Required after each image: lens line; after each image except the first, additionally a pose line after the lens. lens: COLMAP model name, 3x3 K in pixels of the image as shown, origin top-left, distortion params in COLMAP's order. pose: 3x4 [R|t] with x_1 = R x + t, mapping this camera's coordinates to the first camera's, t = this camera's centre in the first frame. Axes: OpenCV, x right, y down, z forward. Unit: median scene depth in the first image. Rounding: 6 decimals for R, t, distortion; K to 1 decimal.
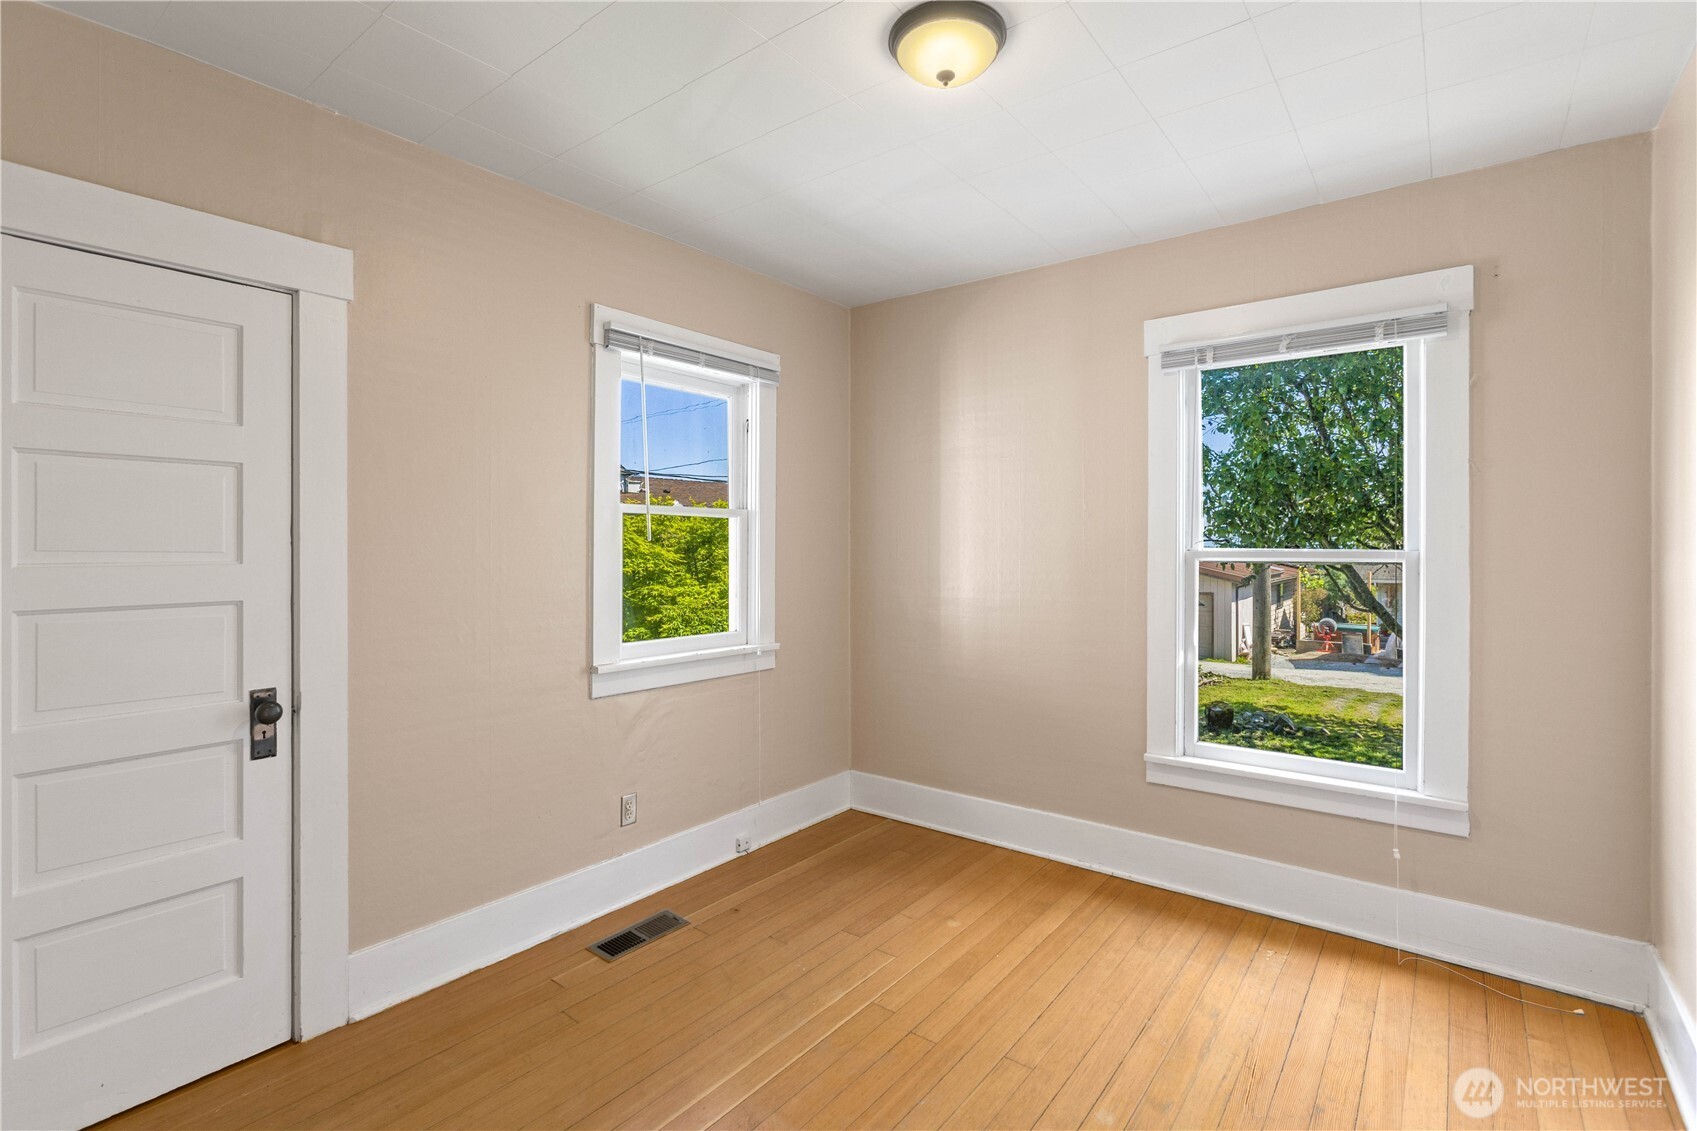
lens RADIAL K [[820.0, 0, 852.8], [0, 820.0, 552.5], [0, 0, 1]] dist [-0.020341, 0.005402]
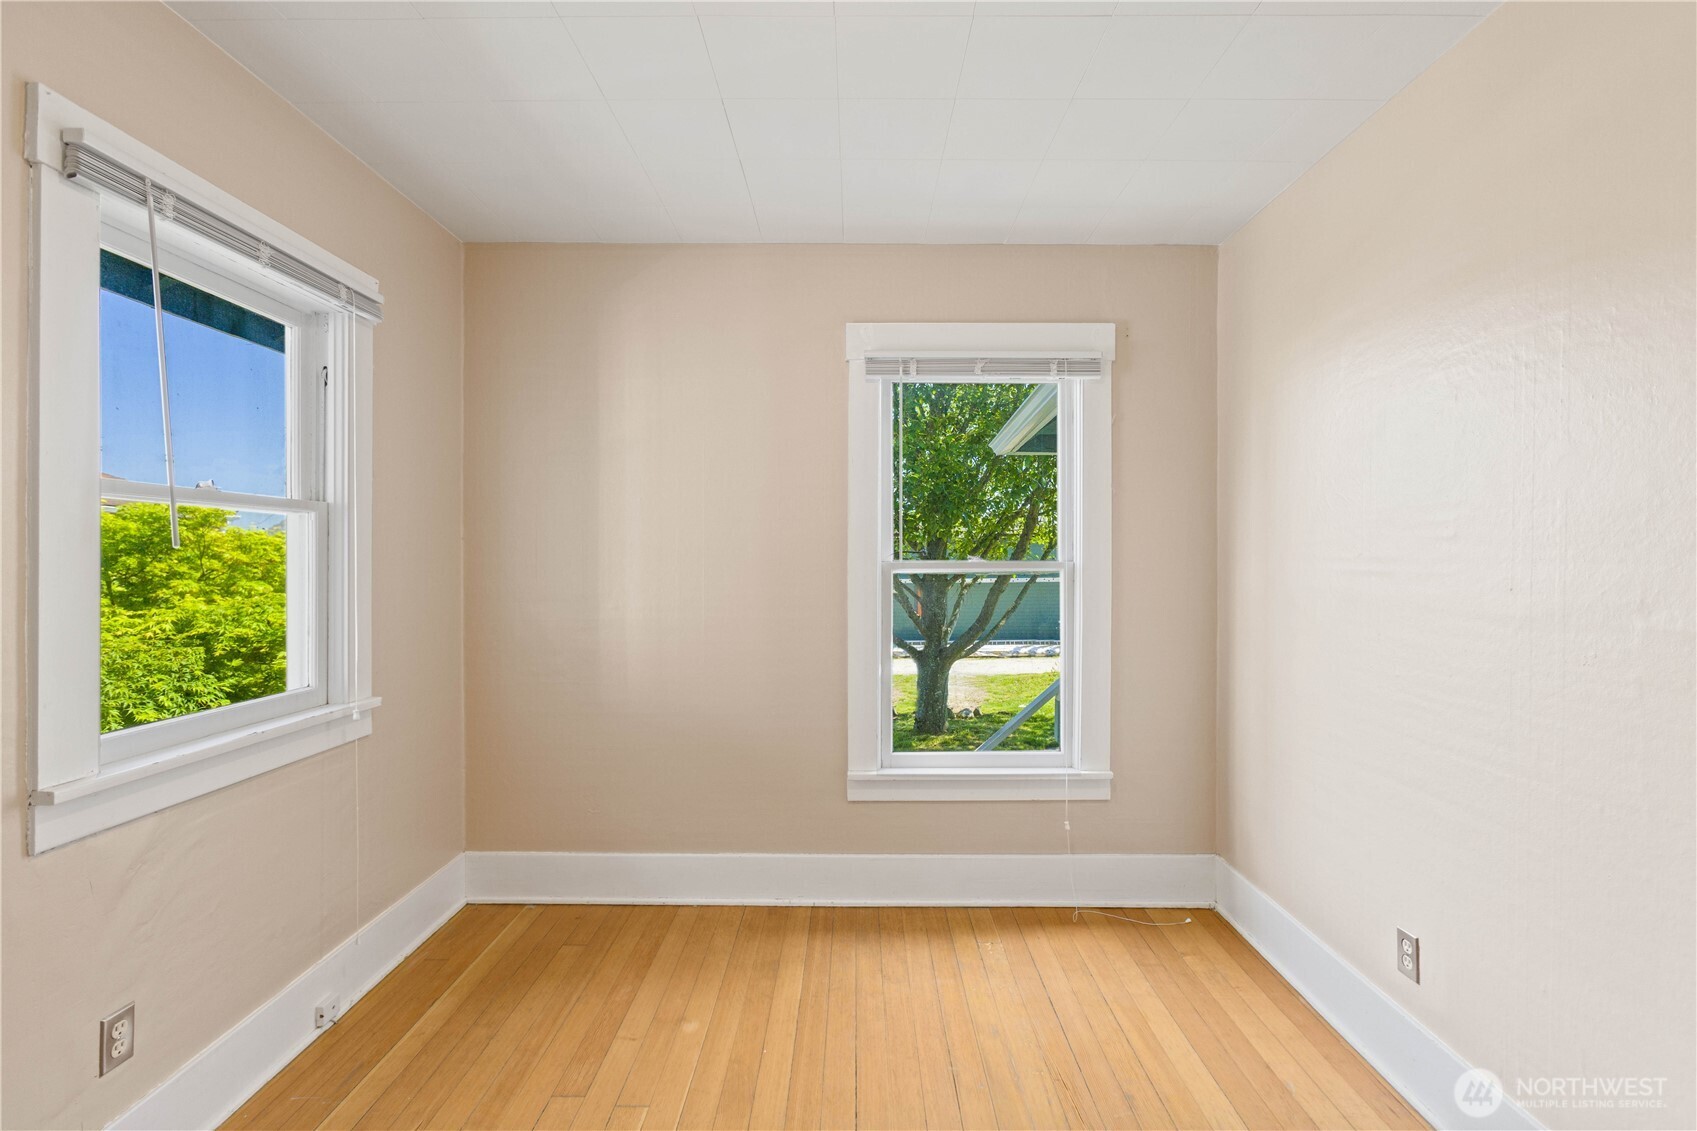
lens RADIAL K [[758.8, 0, 846.0], [0, 758.8, 561.5], [0, 0, 1]] dist [-0.021492, 0.009160]
pose [[0.786192, -0.003971, 0.617970, -0.207468], [0.004102, 0.999991, 0.001207, -0.003462], [-0.617969, 0.001586, 0.786201, 0.314588]]
